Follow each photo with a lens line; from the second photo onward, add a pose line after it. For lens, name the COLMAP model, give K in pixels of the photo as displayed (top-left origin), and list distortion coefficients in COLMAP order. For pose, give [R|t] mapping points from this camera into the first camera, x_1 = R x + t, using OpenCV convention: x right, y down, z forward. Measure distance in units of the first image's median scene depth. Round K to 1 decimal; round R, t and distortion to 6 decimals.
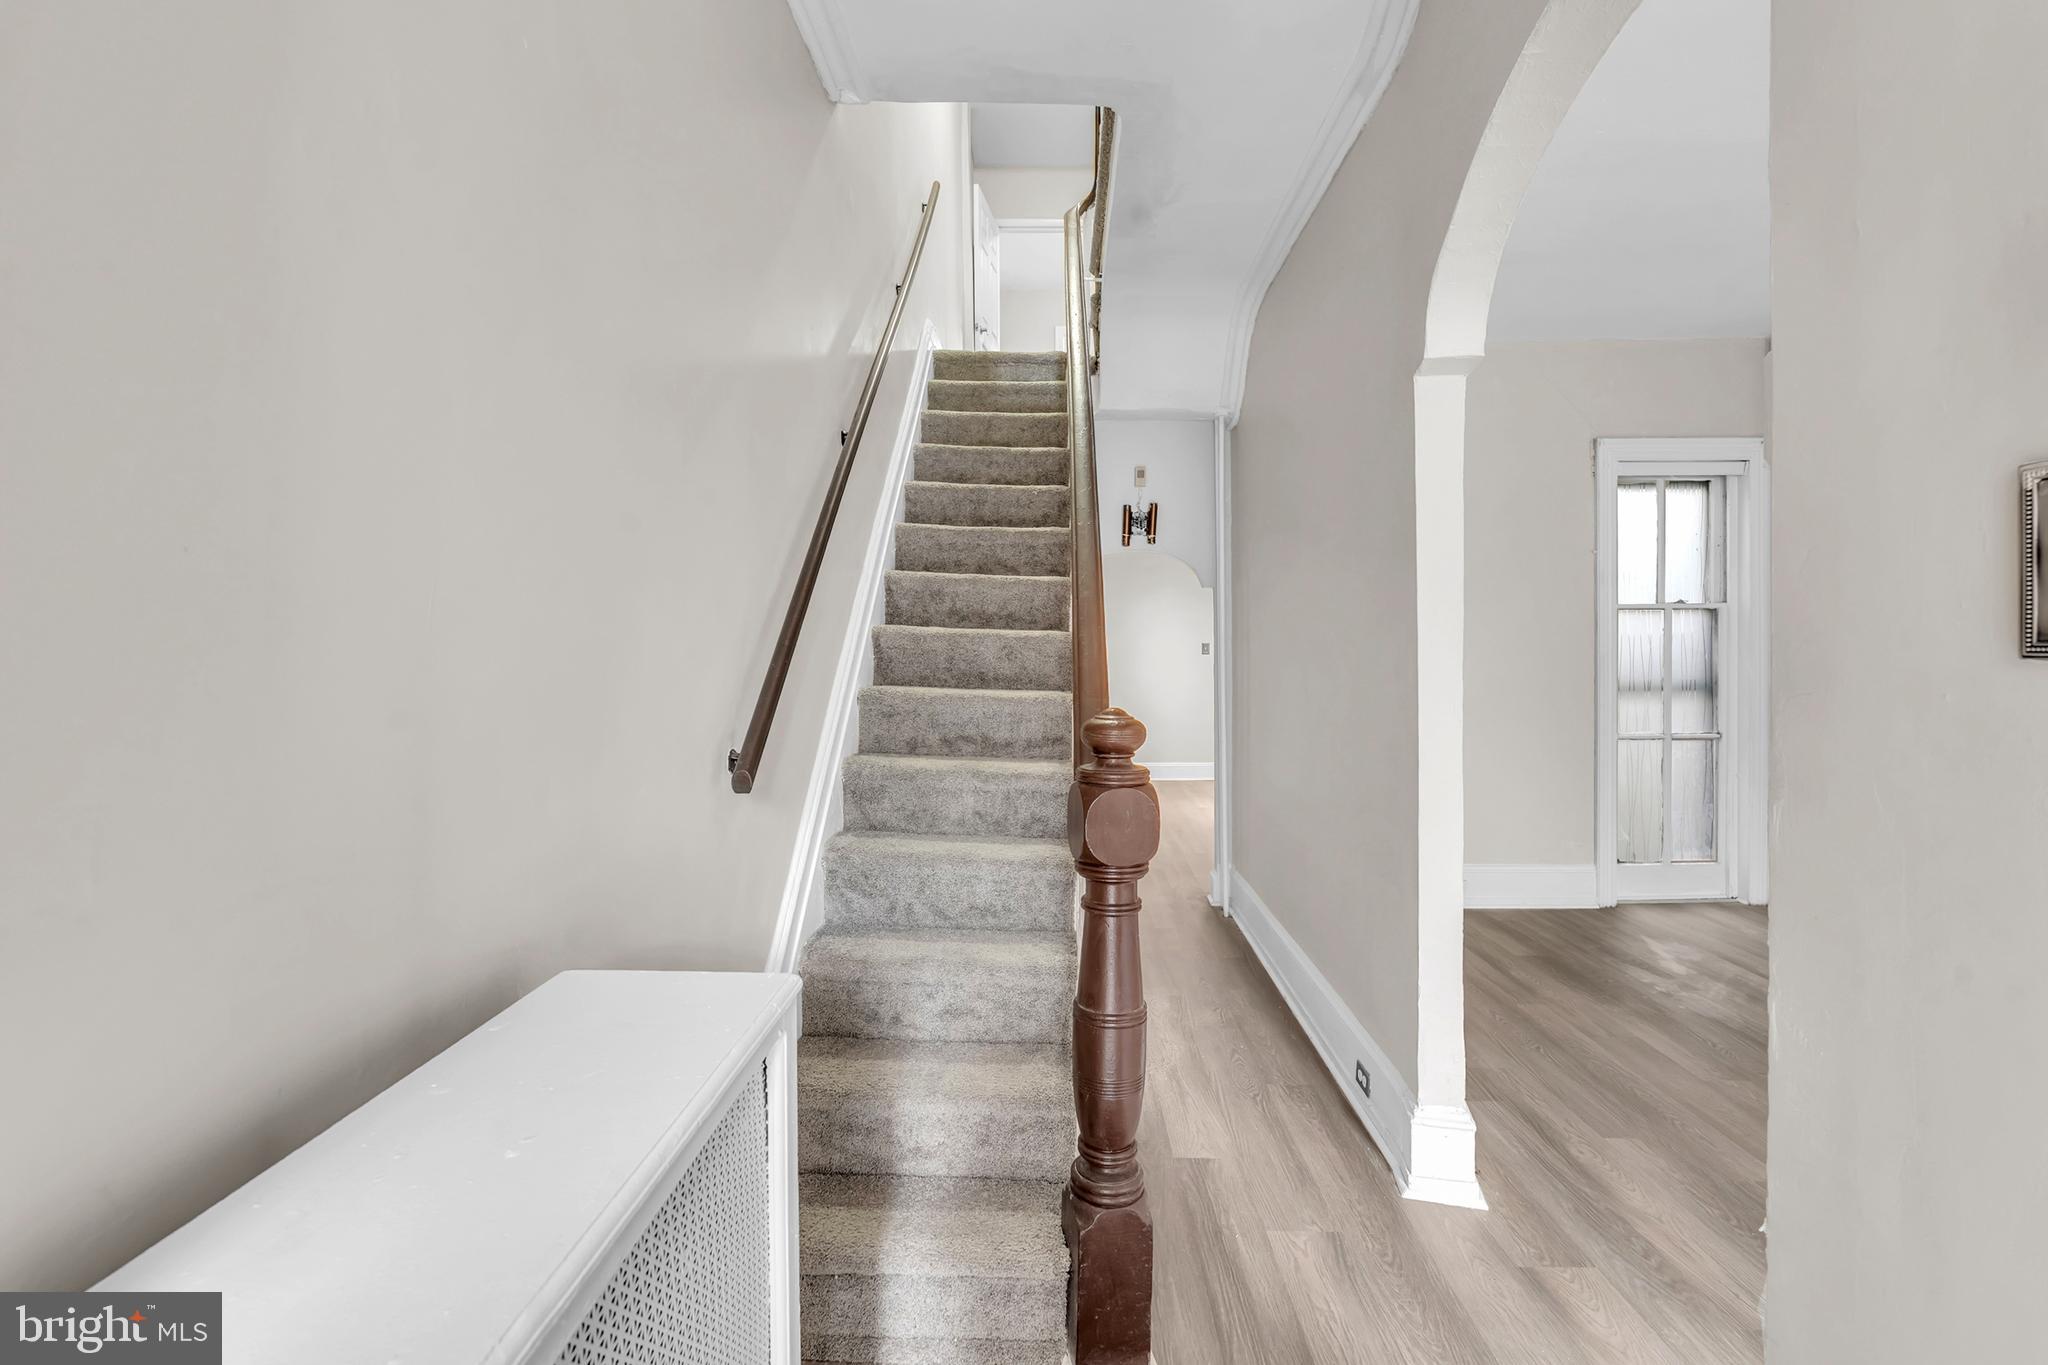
lens RADIAL K [[913.3, 0, 1024.0], [0, 913.3, 682.5], [0, 0, 1]] dist [-0.000859, 0.000037]
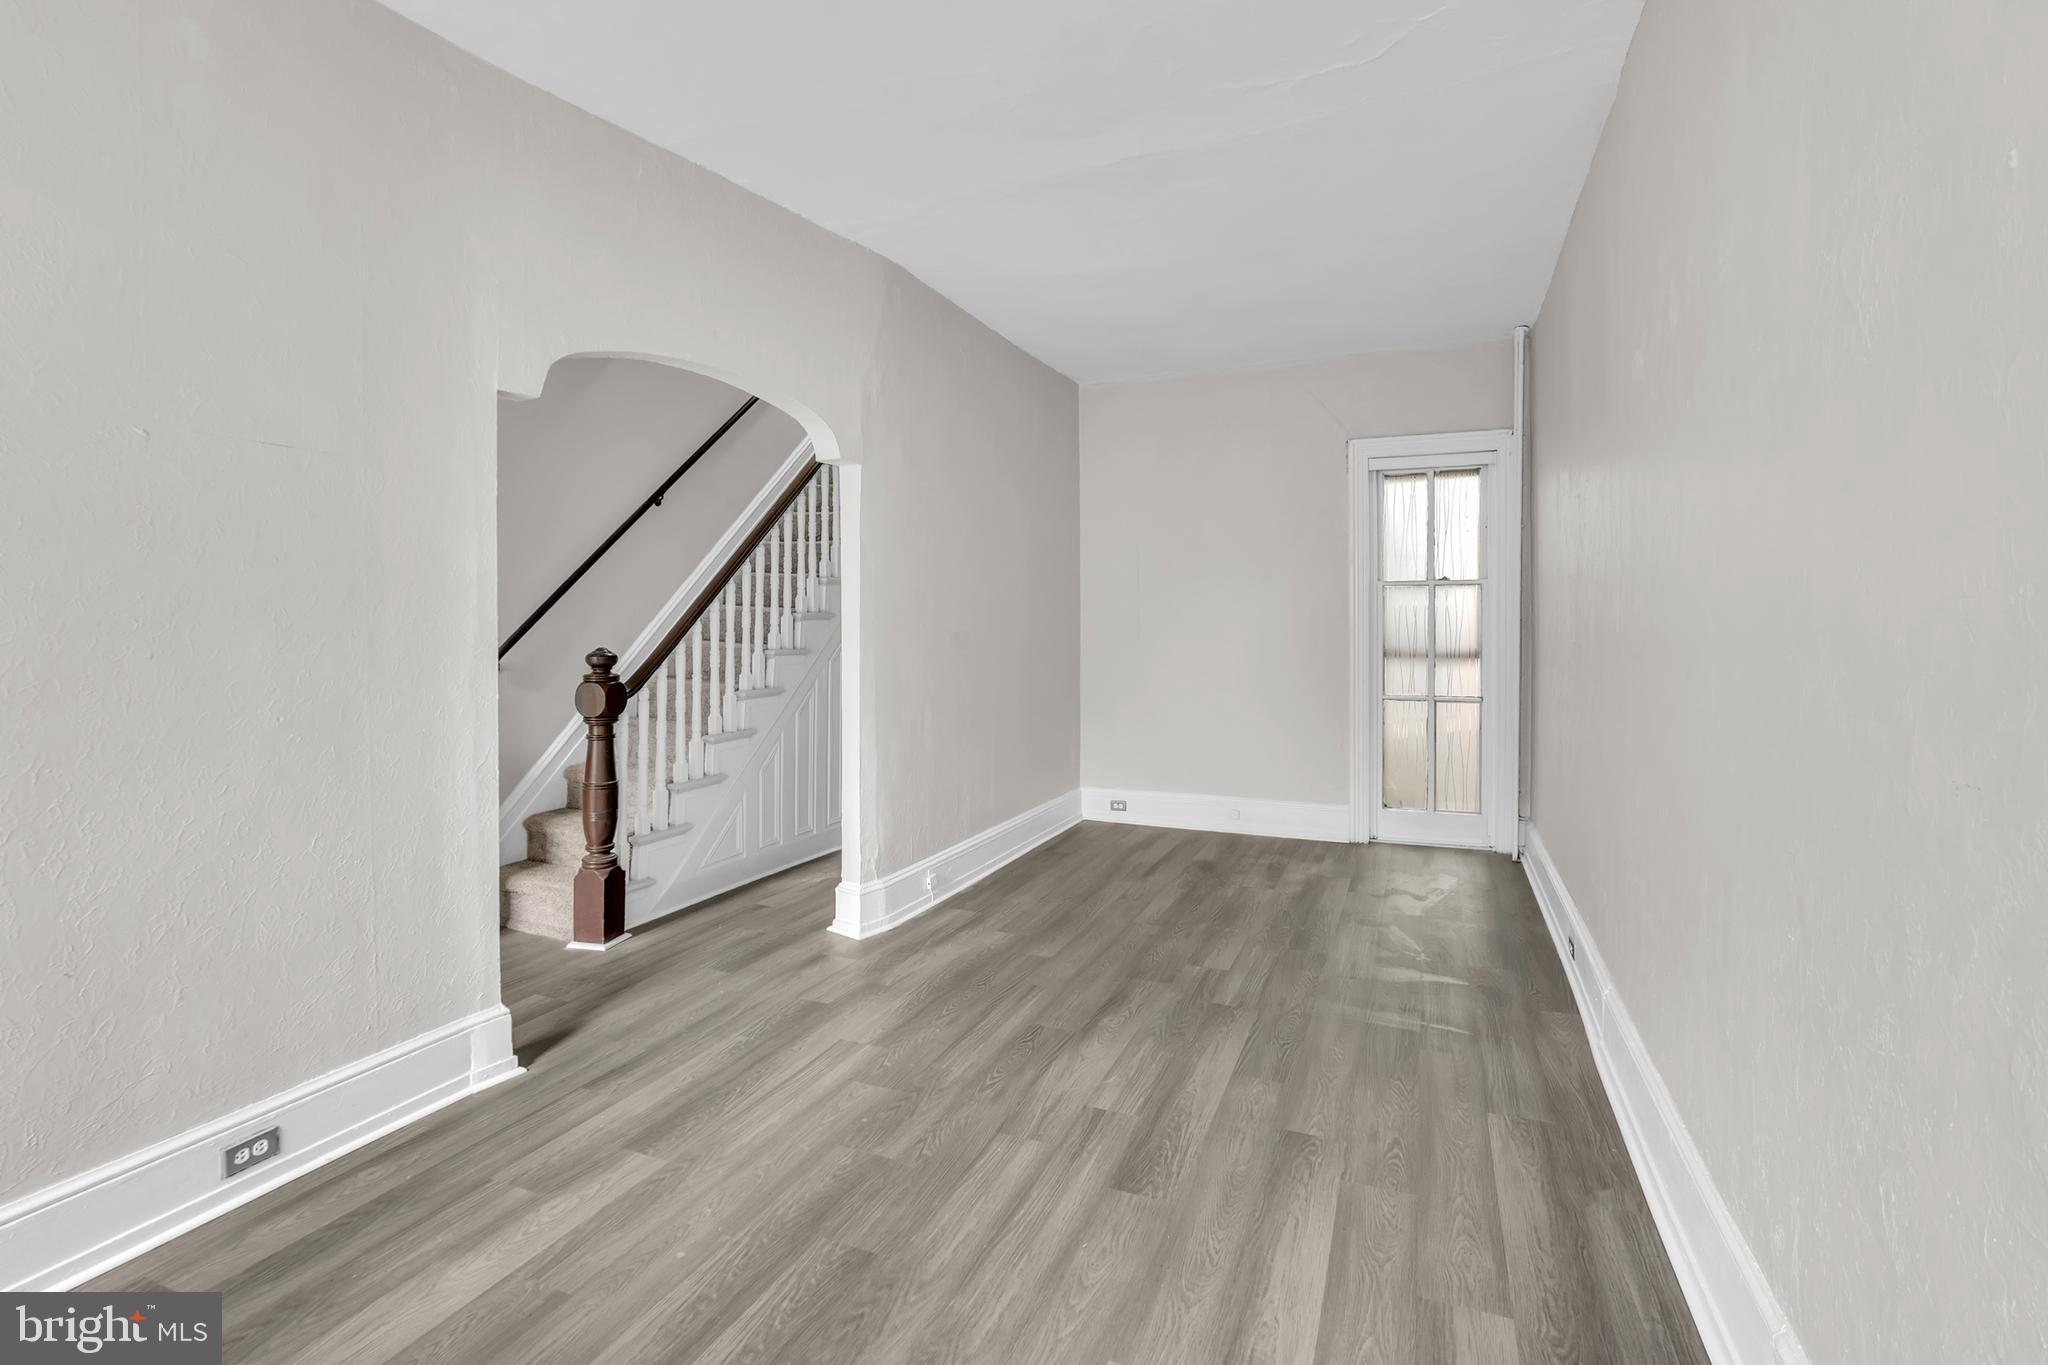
lens RADIAL K [[912.8, 0, 1021.1], [0, 912.8, 640.0], [0, 0, 1]] dist [-0.003962, -0.000212]
pose [[0.923998, 0.012109, -0.382207, 0.665210], [-0.015980, 0.999848, -0.006956, 0.003565], [0.382064, 0.012535, 0.924051, -0.234459]]
